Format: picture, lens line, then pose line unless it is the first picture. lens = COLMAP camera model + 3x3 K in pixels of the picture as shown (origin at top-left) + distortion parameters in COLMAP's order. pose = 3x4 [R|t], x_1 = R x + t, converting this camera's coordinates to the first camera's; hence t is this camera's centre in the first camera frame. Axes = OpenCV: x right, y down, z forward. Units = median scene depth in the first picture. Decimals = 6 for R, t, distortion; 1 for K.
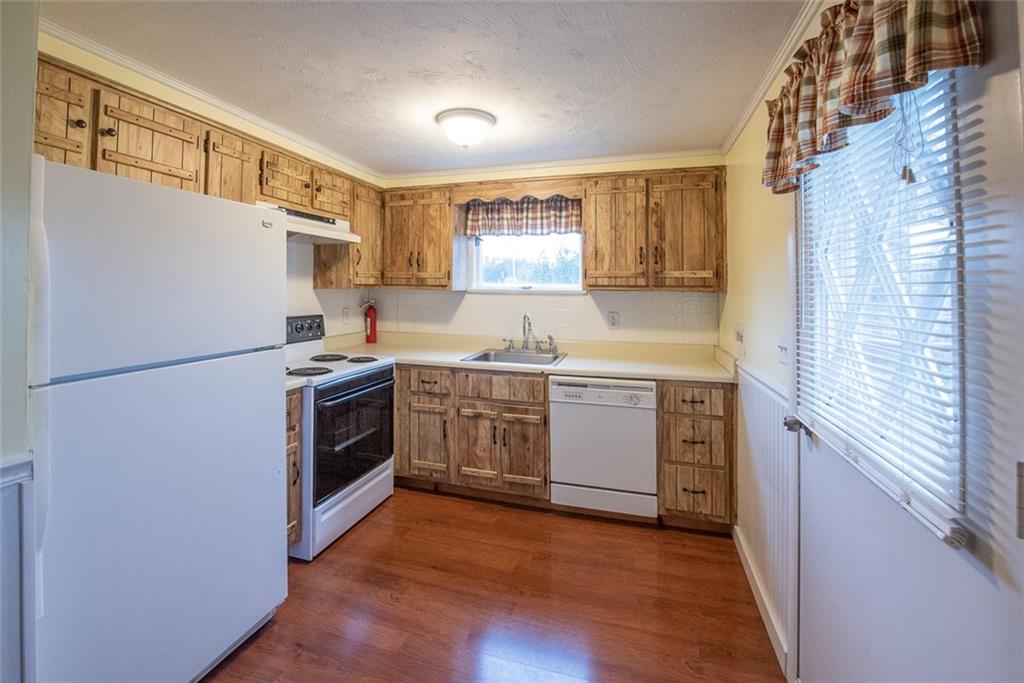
lens RADIAL K [[422.0, 0, 510.8], [0, 422.0, 282.8], [0, 0, 1]] dist [-0.008146, -0.000112]
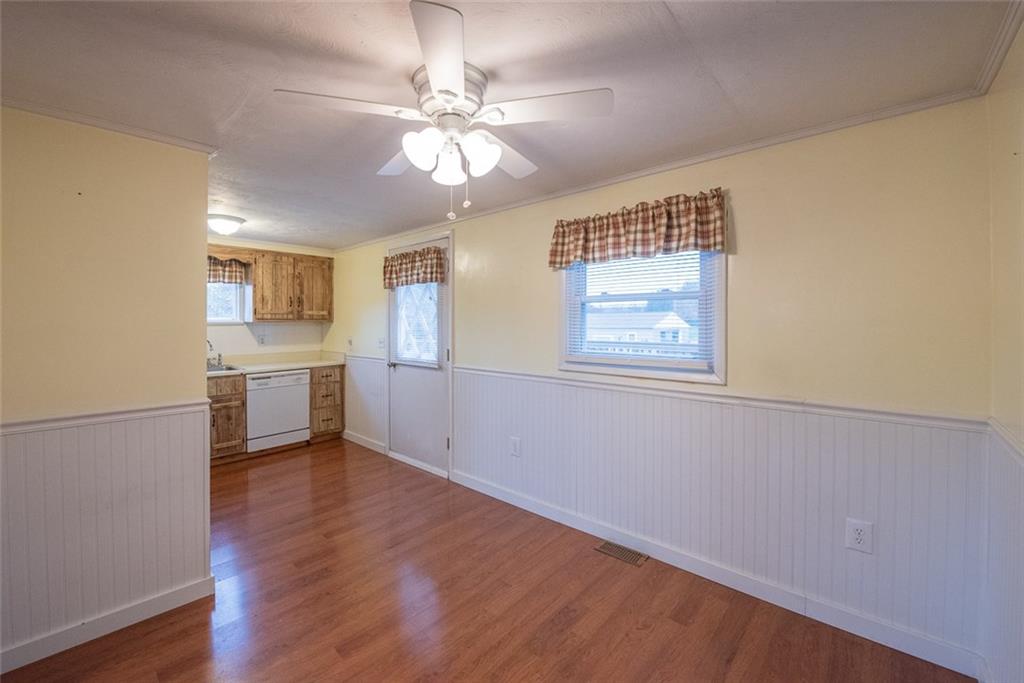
lens RADIAL K [[419.9, 0, 506.2], [0, 419.9, 323.1], [0, 0, 1]] dist [-0.001652, -0.000135]
pose [[0.422198, -0.013947, 0.906397, -0.901064], [-0.011921, 0.999710, 0.020935, -0.023185], [-0.906425, -0.019644, 0.421909, -0.552602]]
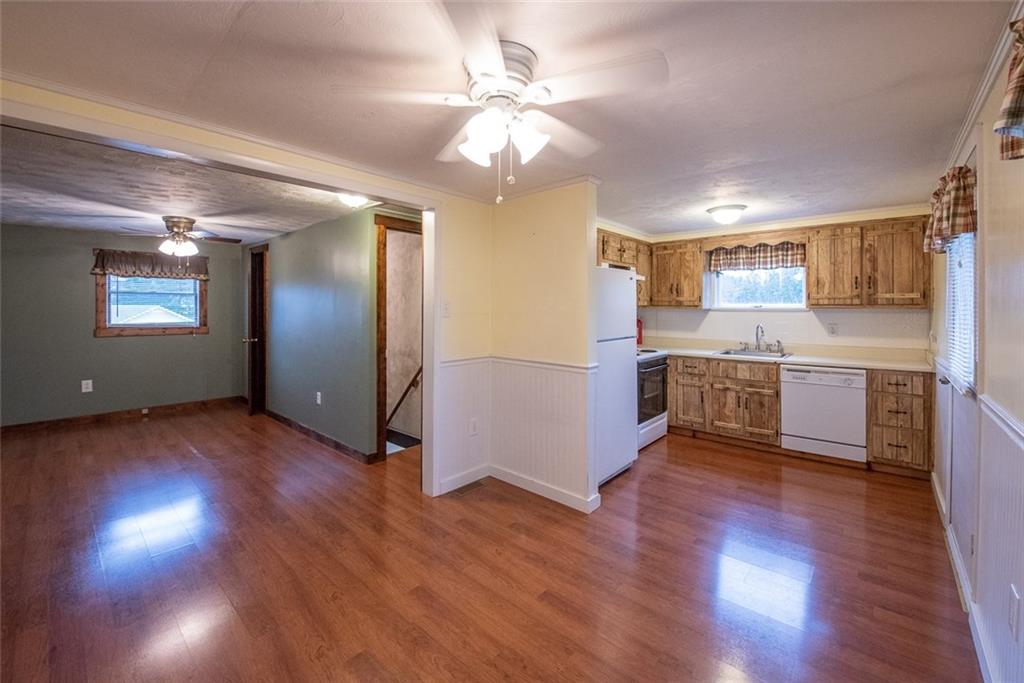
lens RADIAL K [[423.7, 0, 504.9], [0, 423.7, 313.7], [0, 0, 1]] dist [-0.019084, -0.000421]
pose [[0.904699, -0.003615, -0.426037, -0.154655], [0.016704, 0.999496, 0.026989, -0.019314], [0.425725, -0.031533, 0.904303, -0.750437]]
